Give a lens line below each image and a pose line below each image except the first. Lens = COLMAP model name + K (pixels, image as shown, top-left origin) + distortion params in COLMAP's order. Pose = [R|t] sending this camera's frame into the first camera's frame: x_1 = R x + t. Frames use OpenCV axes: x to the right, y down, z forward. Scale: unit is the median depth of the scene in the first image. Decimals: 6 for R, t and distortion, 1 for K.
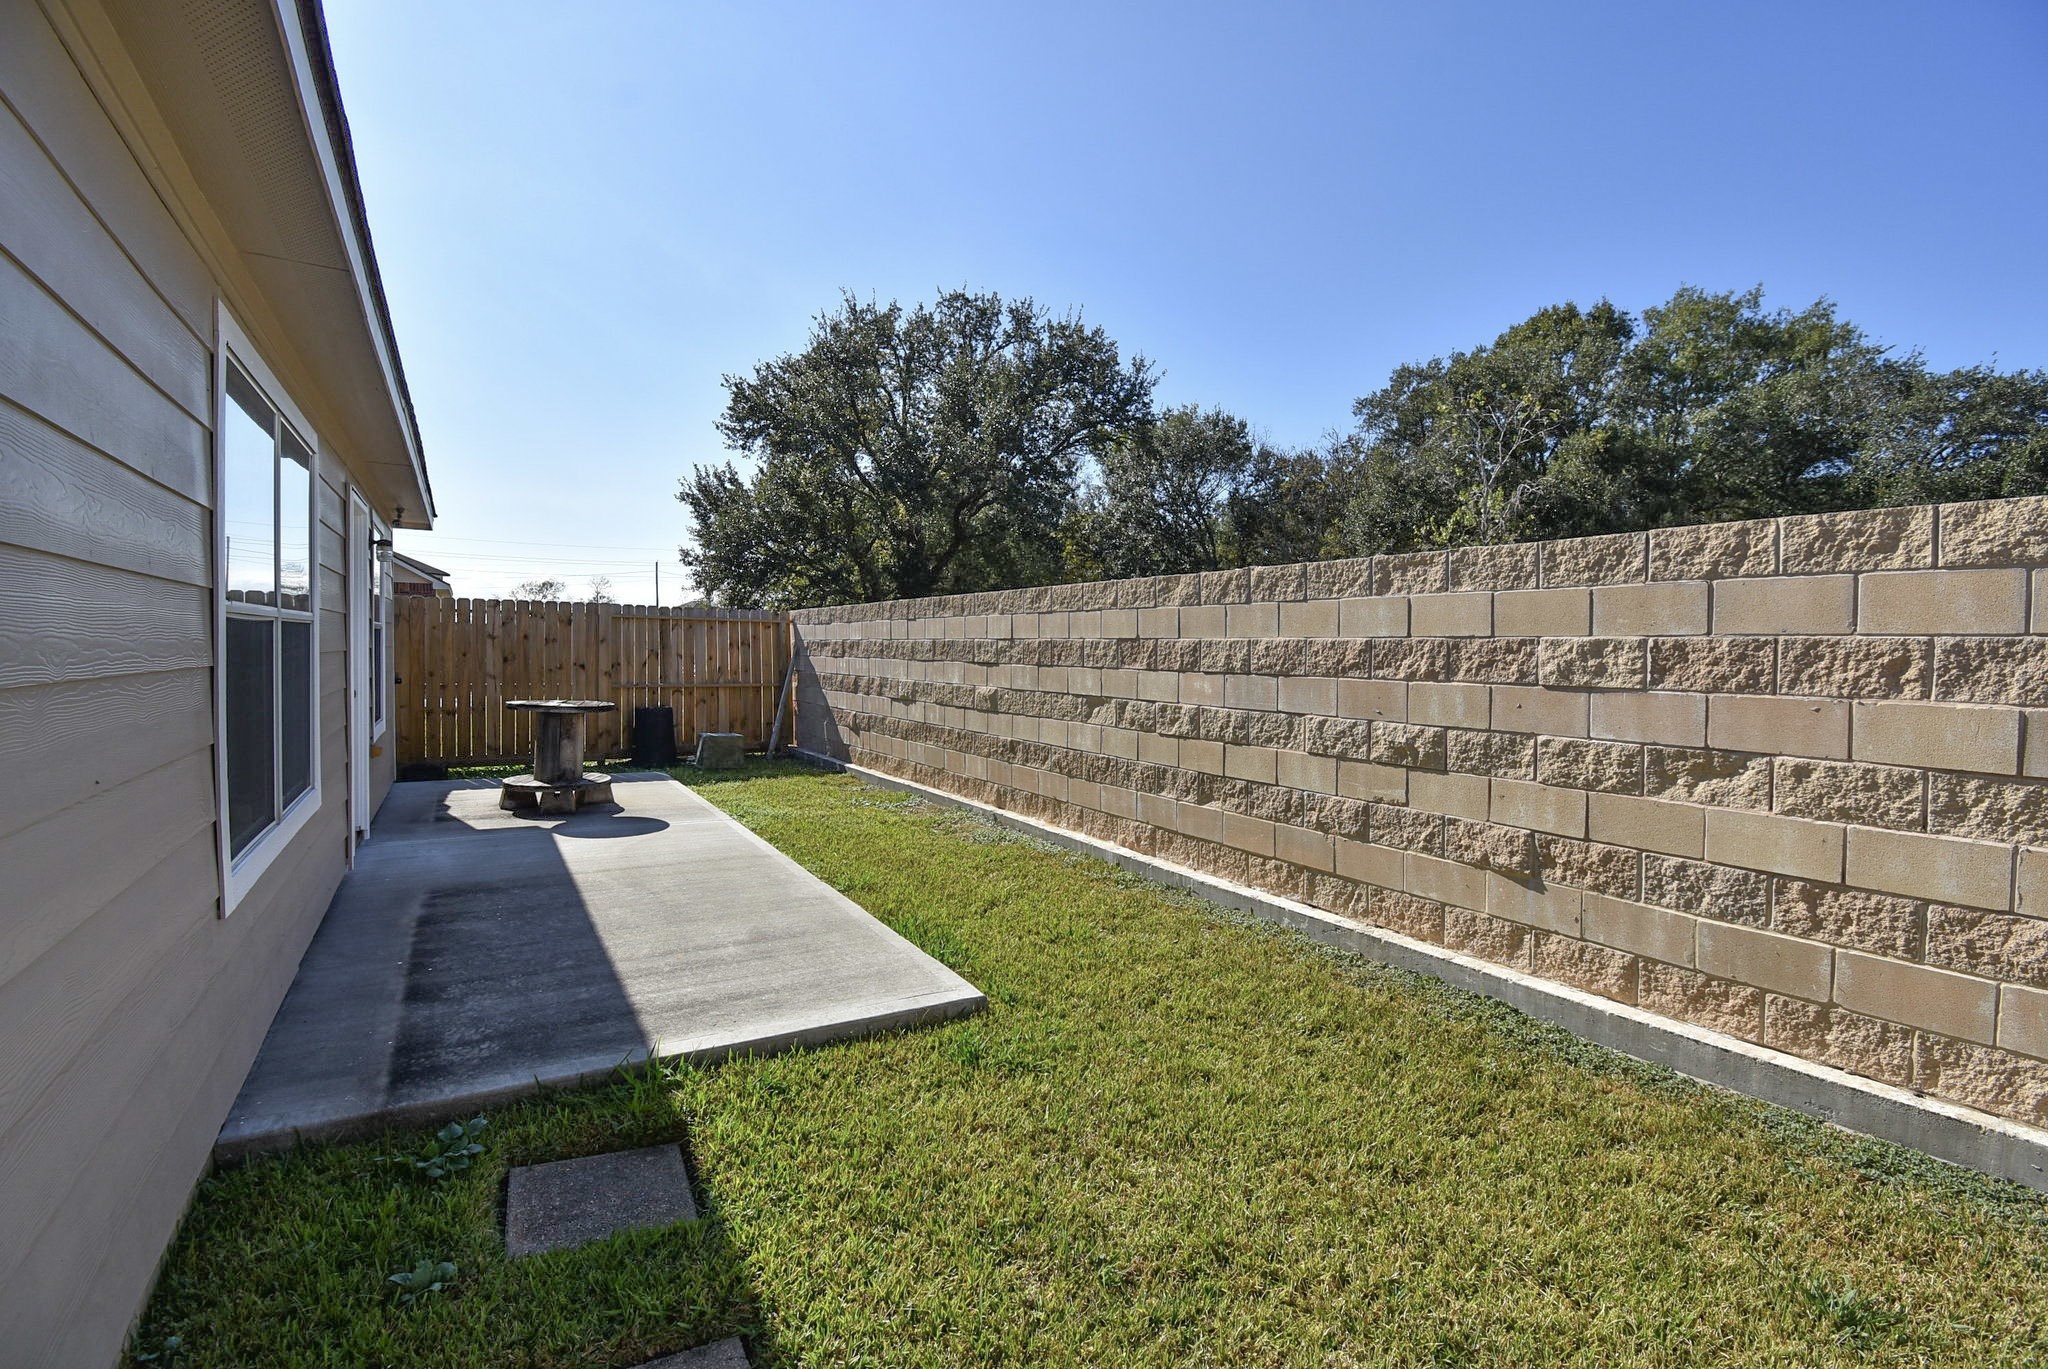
lens RADIAL K [[906.4, 0, 1031.3], [0, 906.4, 678.8], [0, 0, 1]] dist [0.019999, -0.025141]
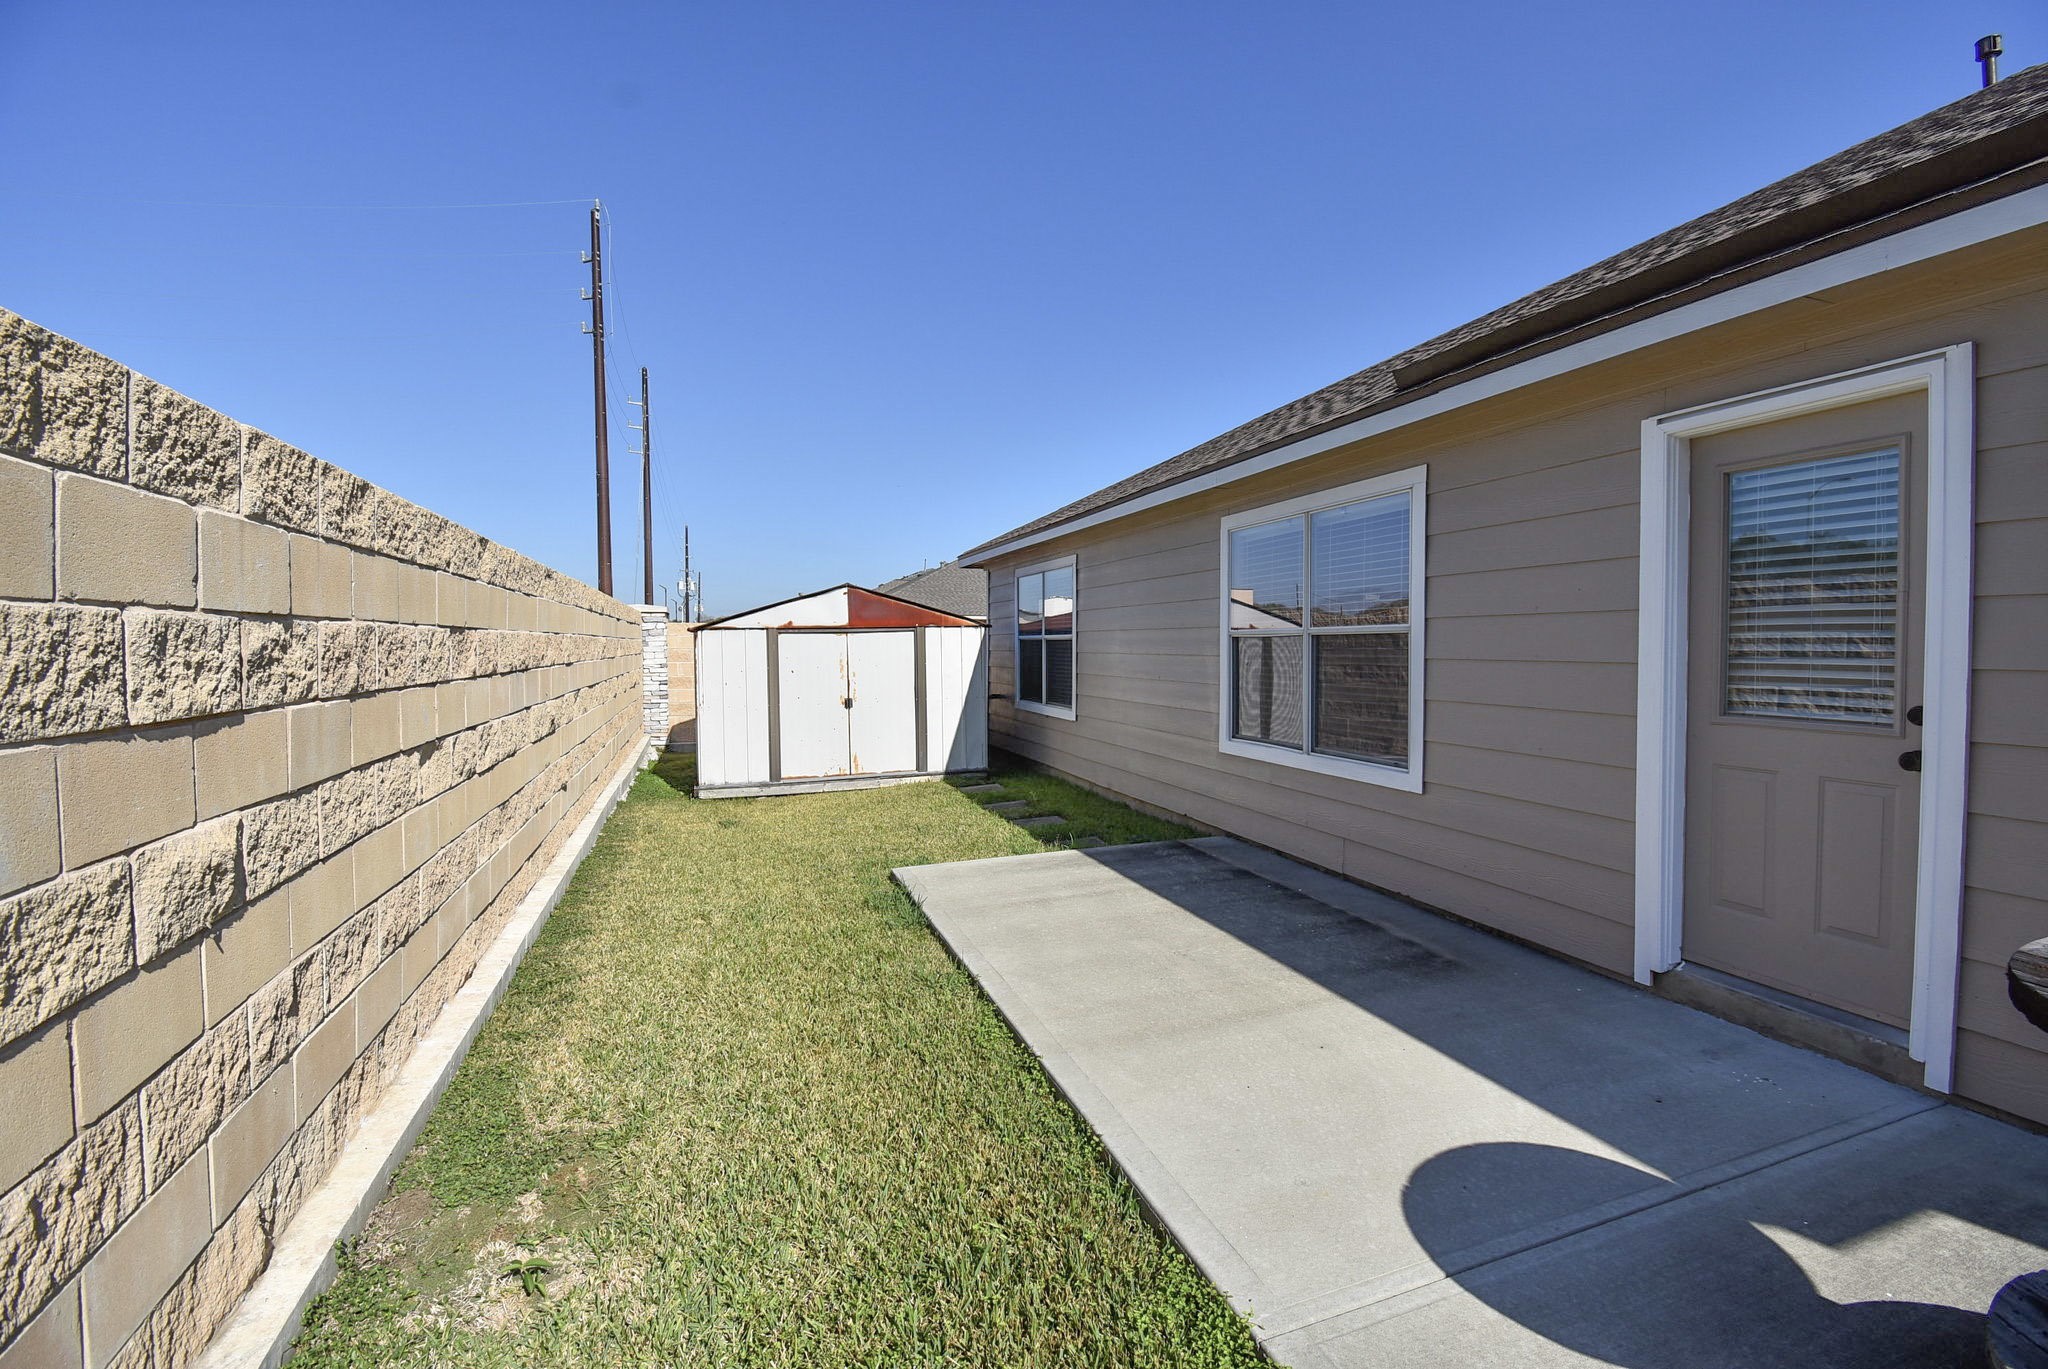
lens RADIAL K [[906.4, 0, 1031.3], [0, 906.4, 678.8], [0, 0, 1]] dist [0.019999, -0.025141]
pose [[-0.974488, -0.017805, 0.223732, -0.563341], [-0.002297, 0.997587, 0.069383, -0.081240], [-0.224427, 0.067099, -0.972178, 2.202184]]
